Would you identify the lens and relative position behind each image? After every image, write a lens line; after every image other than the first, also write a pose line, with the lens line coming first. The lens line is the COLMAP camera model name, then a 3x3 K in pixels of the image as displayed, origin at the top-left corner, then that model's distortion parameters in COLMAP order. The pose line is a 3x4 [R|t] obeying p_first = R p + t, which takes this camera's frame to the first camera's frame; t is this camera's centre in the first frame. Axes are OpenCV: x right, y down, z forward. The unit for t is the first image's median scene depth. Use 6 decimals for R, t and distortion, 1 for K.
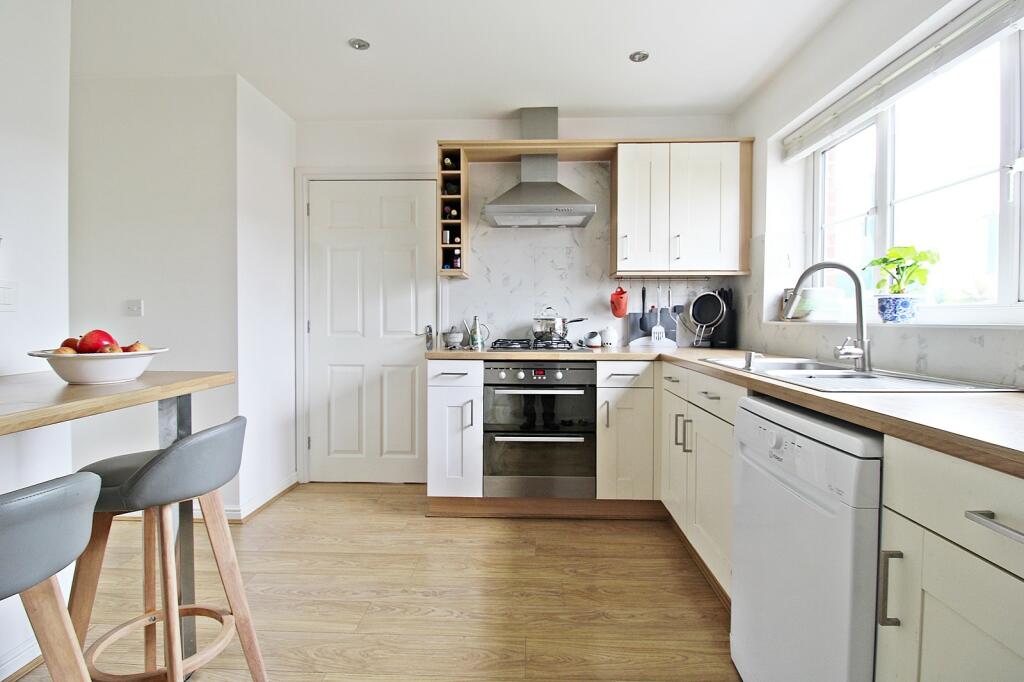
lens RADIAL K [[495.7, 0, 516.5], [0, 495.7, 336.7], [0, 0, 1]] dist [-0.004782, -0.000731]
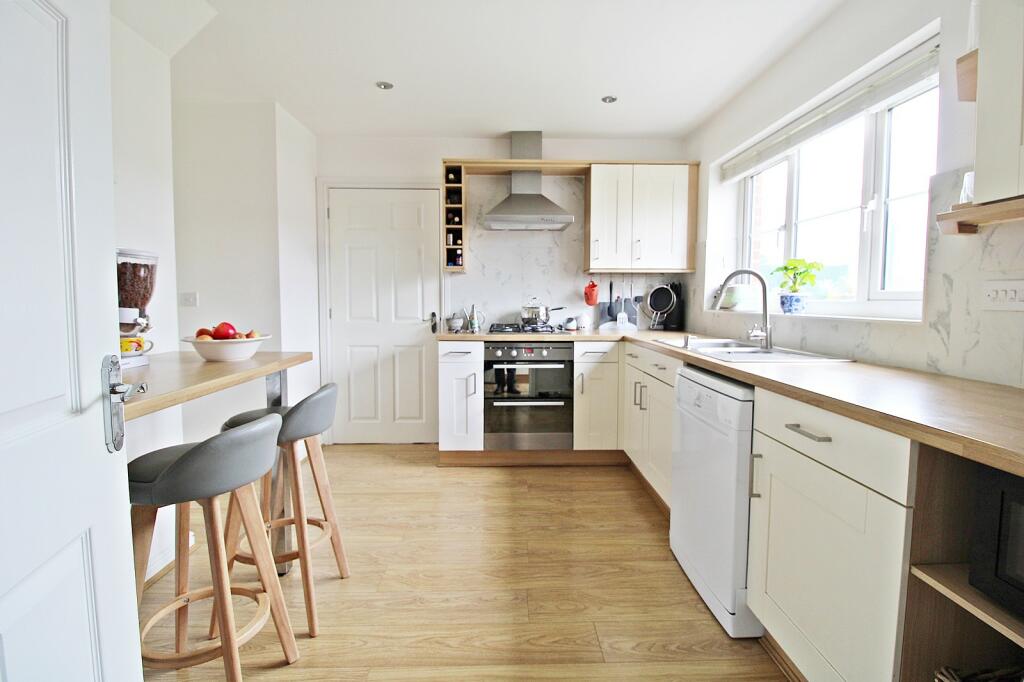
lens RADIAL K [[489.7, 0, 512.0], [0, 489.7, 341.0], [0, 0, 1]] dist [0.000899, 0.000208]
pose [[0.998403, -0.005171, 0.056252, -0.065407], [0.002301, 0.998698, 0.050962, -0.016366], [-0.056443, -0.050751, 0.997115, -0.232182]]
